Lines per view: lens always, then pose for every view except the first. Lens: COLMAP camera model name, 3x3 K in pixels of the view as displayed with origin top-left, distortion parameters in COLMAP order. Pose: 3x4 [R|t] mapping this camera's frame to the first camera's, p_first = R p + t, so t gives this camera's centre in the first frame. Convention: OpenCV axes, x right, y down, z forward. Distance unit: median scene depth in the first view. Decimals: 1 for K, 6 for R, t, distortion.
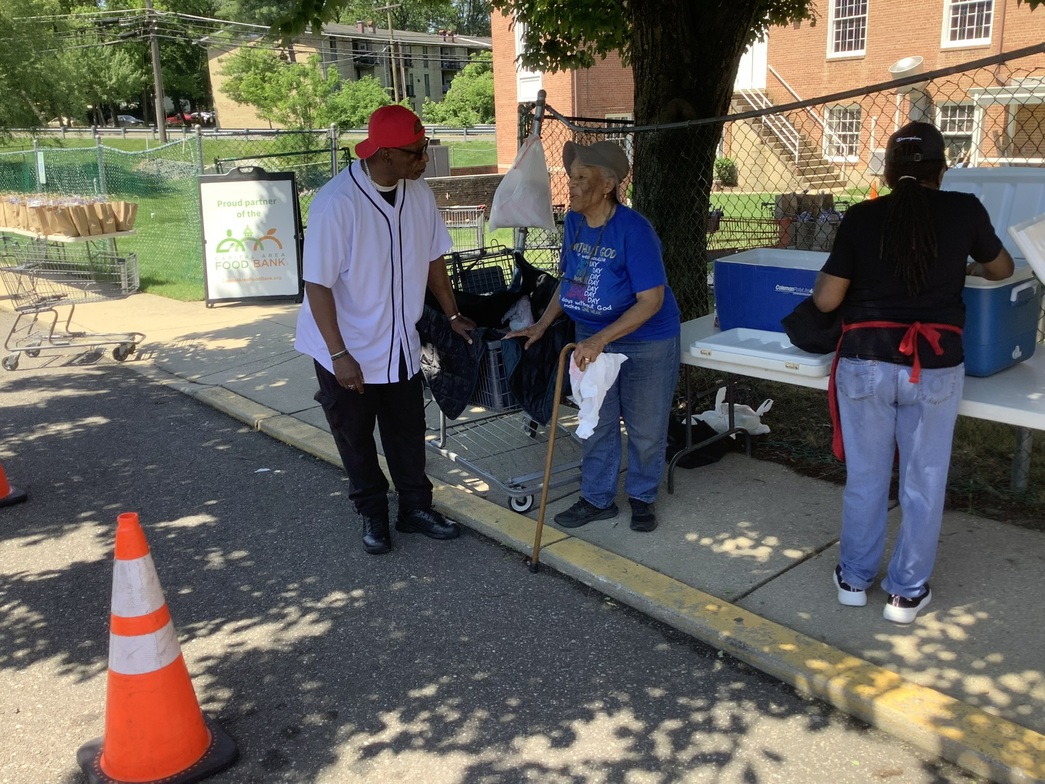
lens RADIAL K [[915.7, 0, 522.5], [0, 915.7, 392.0], [0, 0, 1]] dist [0.047045, -0.113543]
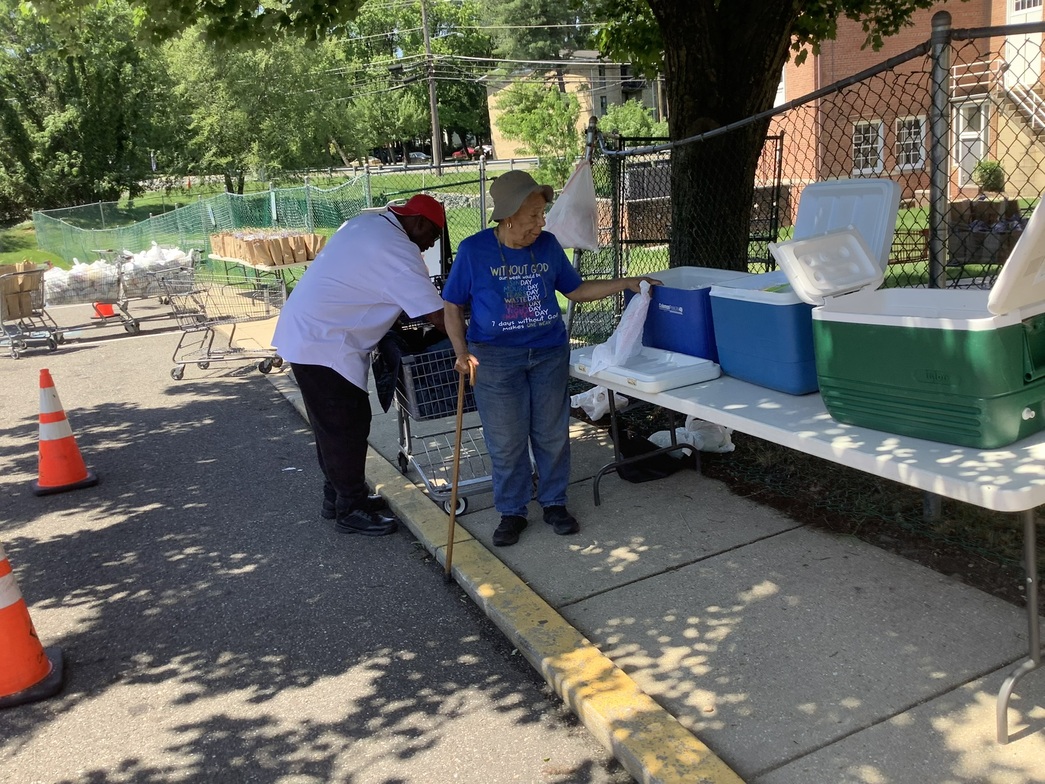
lens RADIAL K [[920.7, 0, 522.5], [0, 920.7, 392.0], [0, 0, 1]] dist [0.002576, -0.022547]
pose [[0.954964, 0.018921, -0.296117, 0.155542], [-0.025295, 0.999523, -0.017708, 0.001728], [0.295641, 0.024401, 0.954987, -0.005908]]
